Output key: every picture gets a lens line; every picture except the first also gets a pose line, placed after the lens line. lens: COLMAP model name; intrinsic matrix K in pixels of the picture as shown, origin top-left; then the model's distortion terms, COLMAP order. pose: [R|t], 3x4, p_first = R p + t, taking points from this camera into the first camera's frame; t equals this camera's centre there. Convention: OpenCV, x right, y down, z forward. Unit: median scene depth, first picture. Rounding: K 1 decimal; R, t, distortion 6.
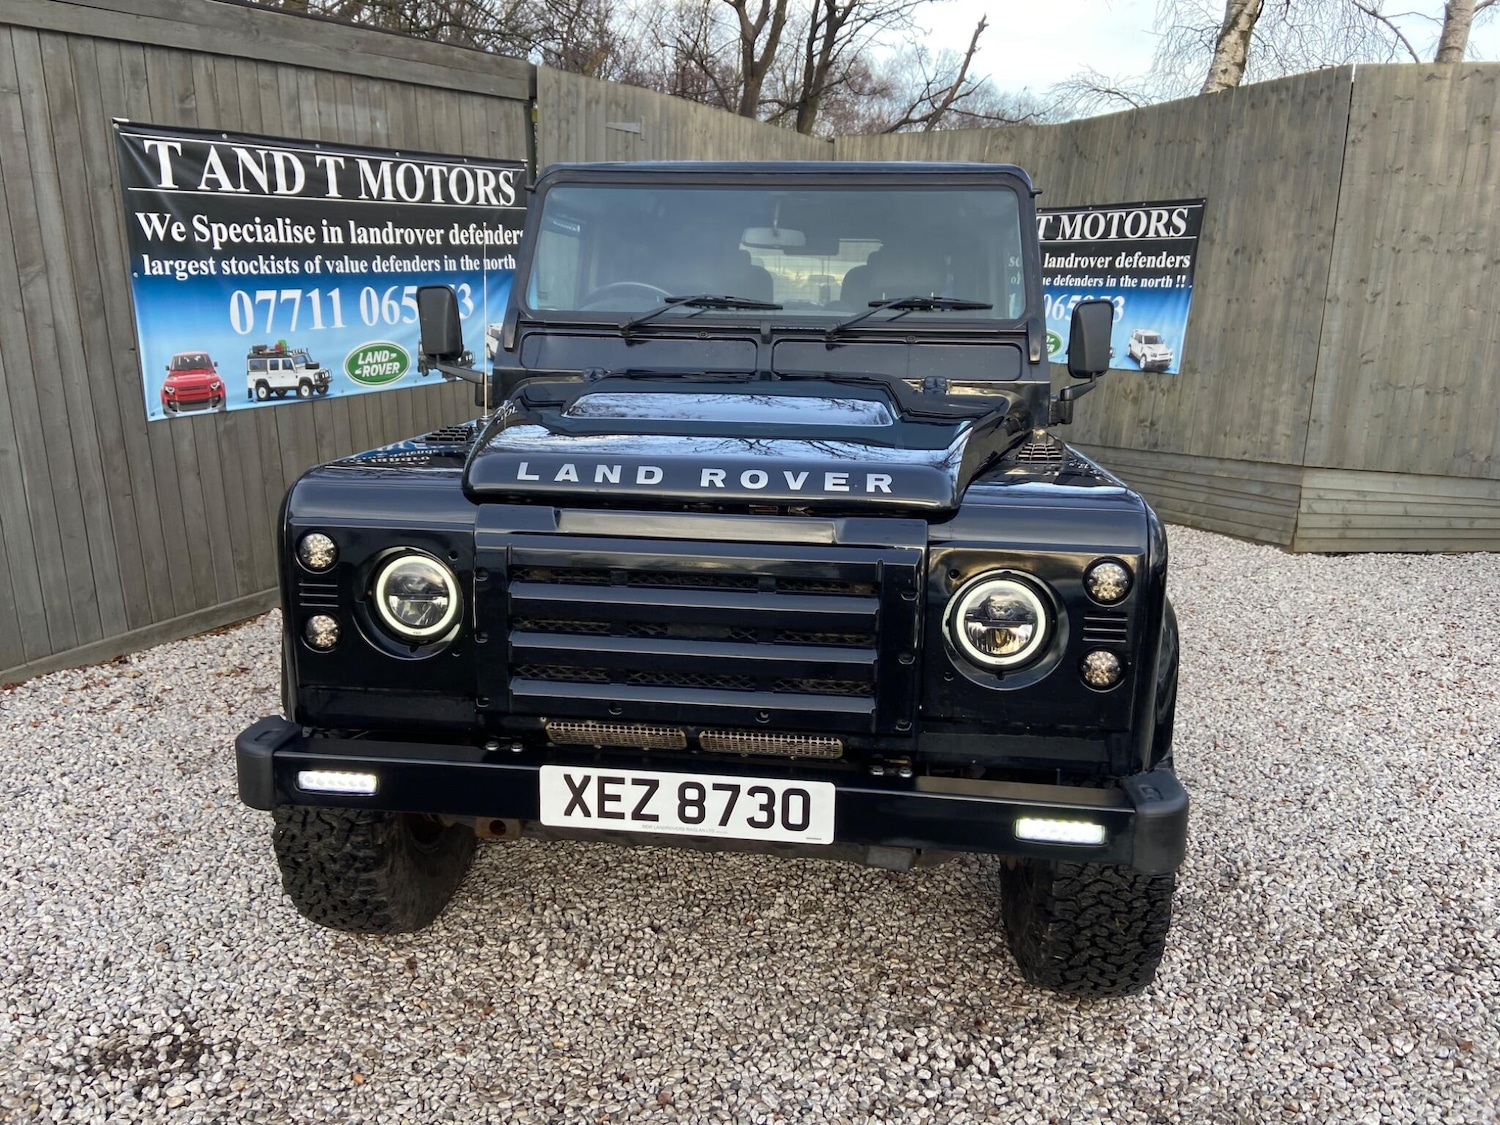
lens RADIAL K [[1127.2, 0, 731.4], [0, 1127.2, 542.5], [0, 0, 1]] dist [0.130308, -0.160463]
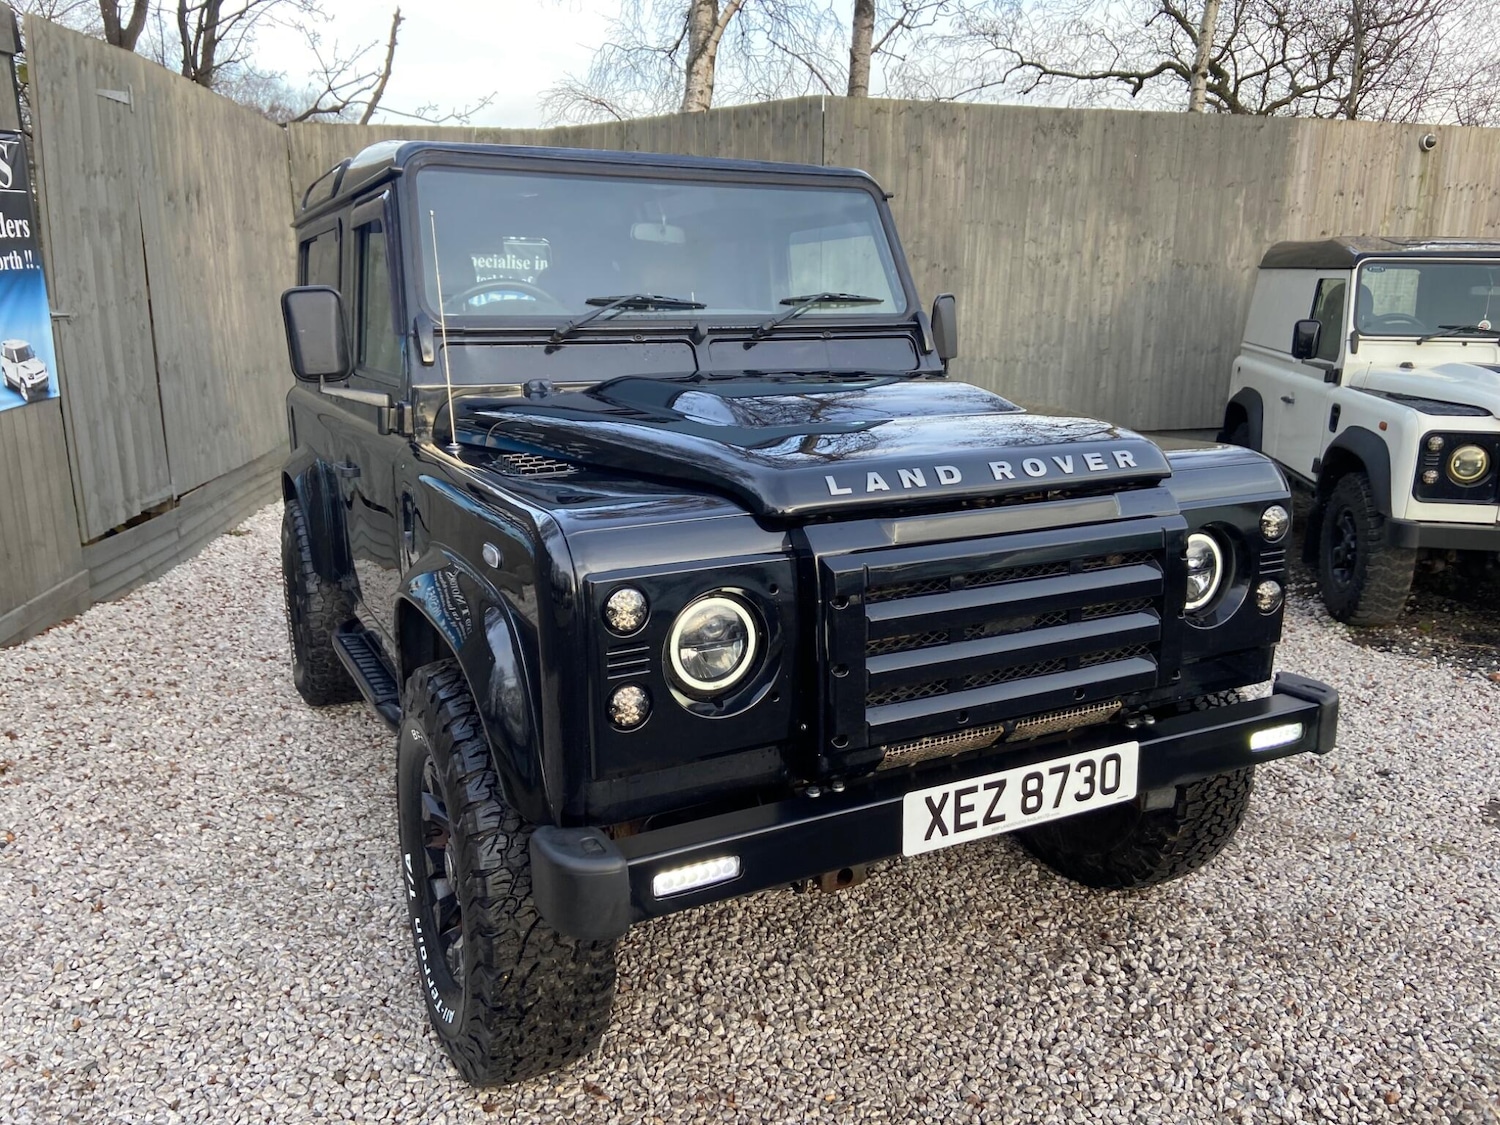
lens RADIAL K [[1126.6, 0, 736.7], [0, 1126.6, 559.5], [0, 0, 1]] dist [0.131824, -0.166594]
pose [[0.831819, -0.142464, 0.536453, -0.591595], [0.137100, 0.989288, 0.050134, -0.047754], [-0.537848, 0.031845, 0.842440, 0.219222]]
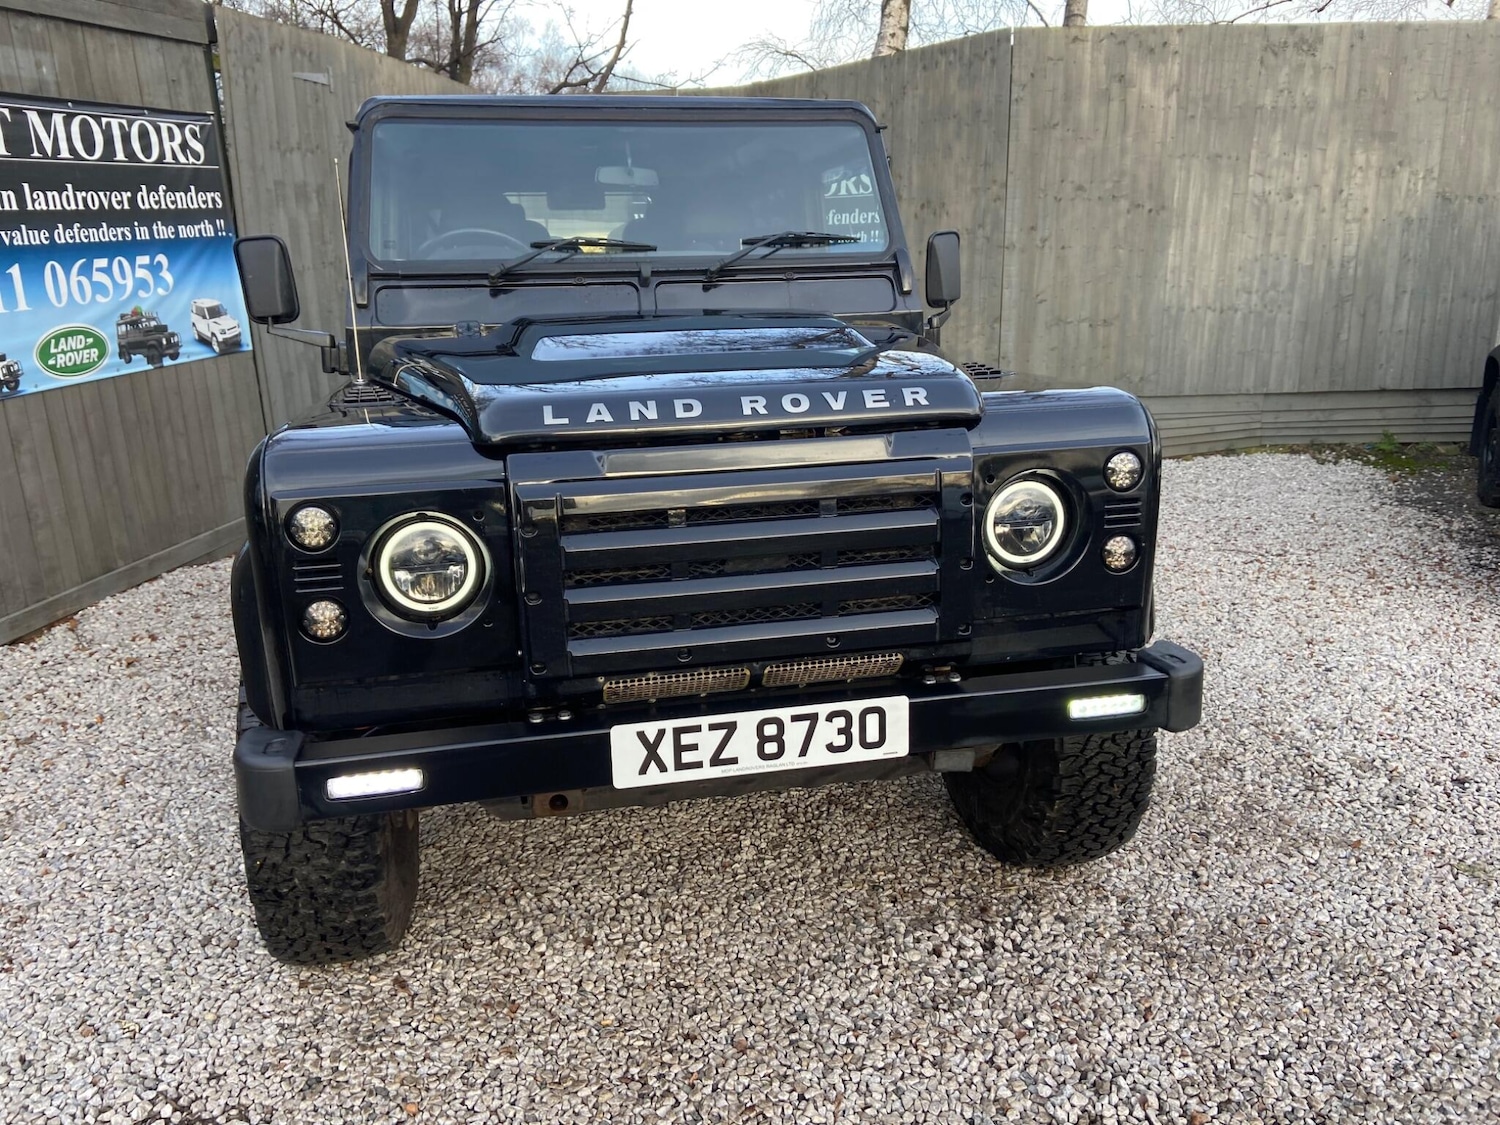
lens RADIAL K [[1126.7, 0, 731.9], [0, 1126.7, 564.1], [0, 0, 1]] dist [0.132191, -0.166466]
pose [[0.948032, -0.118516, 0.295279, -0.260403], [0.107855, 0.992796, 0.052194, 0.019638], [-0.299337, -0.017634, 0.953984, 0.064045]]
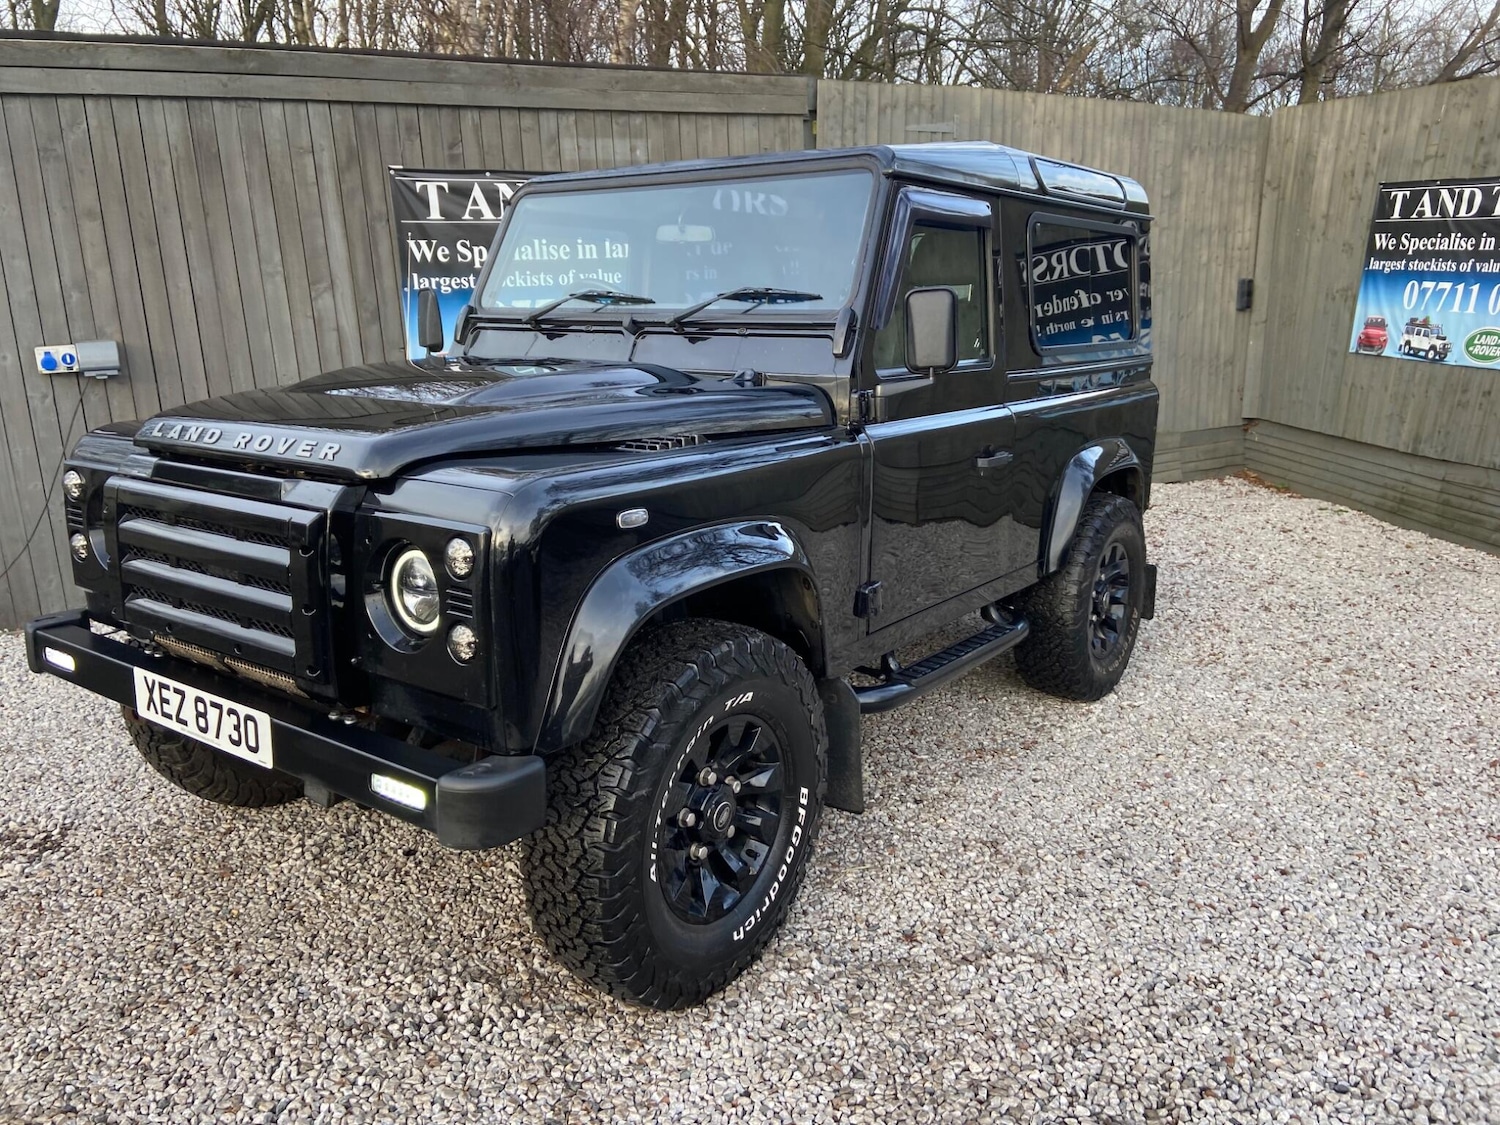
lens RADIAL K [[1125.8, 0, 730.2], [0, 1125.8, 535.8], [0, 0, 1]] dist [0.127493, -0.156793]
pose [[0.862548, 0.084113, -0.498934, 0.786058], [-0.091248, 0.995777, 0.010126, -0.013316], [0.497679, 0.036793, 0.866581, 0.180417]]
